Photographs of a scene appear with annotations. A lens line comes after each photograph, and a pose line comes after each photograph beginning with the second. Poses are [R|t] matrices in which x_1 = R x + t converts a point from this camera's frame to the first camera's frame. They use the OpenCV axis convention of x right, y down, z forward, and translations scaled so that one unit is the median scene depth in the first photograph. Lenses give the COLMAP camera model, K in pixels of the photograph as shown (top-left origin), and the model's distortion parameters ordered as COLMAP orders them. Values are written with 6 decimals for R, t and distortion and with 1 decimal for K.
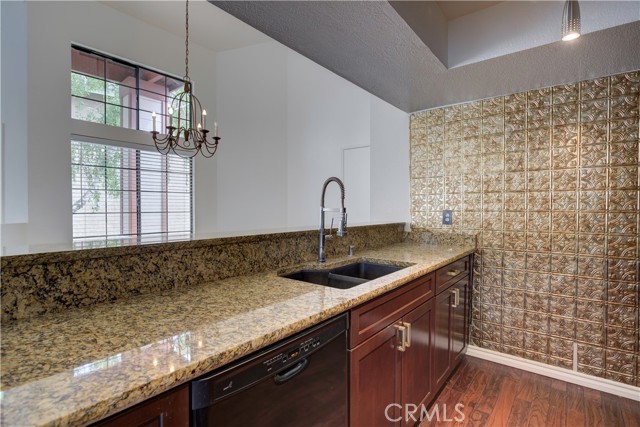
lens RADIAL K [[315.1, 0, 319.4], [0, 315.1, 213.2], [0, 0, 1]] dist [-0.014227, 0.004354]
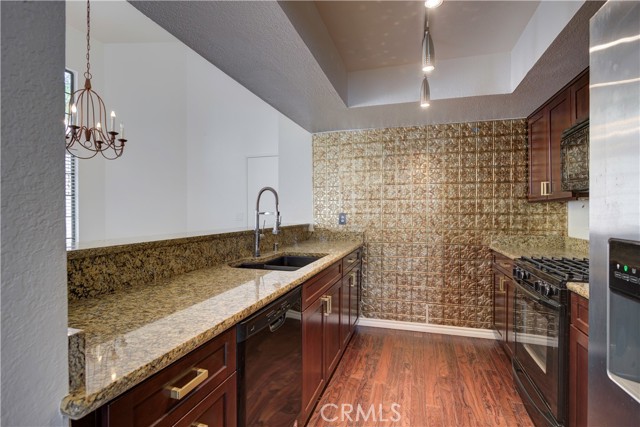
lens RADIAL K [[316.5, 0, 319.5], [0, 316.5, 213.8], [0, 0, 1]] dist [-0.015150, 0.000981]
pose [[0.929959, -0.005750, 0.367618, -0.167427], [0.009357, 0.999924, -0.008032, 0.002317], [-0.367544, 0.010910, 0.929942, -0.169759]]
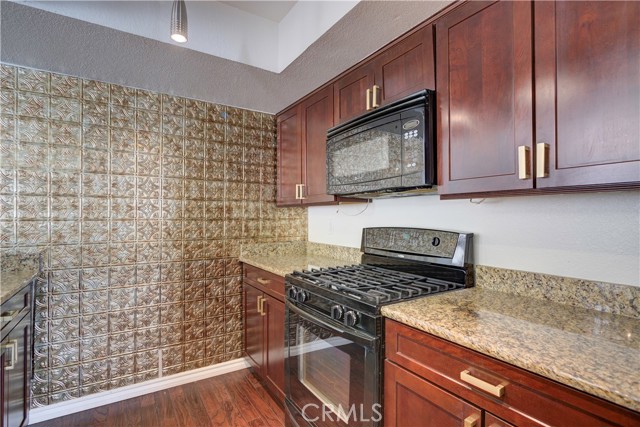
lens RADIAL K [[315.1, 0, 320.8], [0, 315.1, 213.1], [0, 0, 1]] dist [-0.014227, 0.004354]
pose [[0.317531, 0.006553, 0.948225, 0.018629], [0.016095, 0.999795, -0.012299, -0.004448], [-0.948111, 0.019167, 0.317360, 0.161460]]
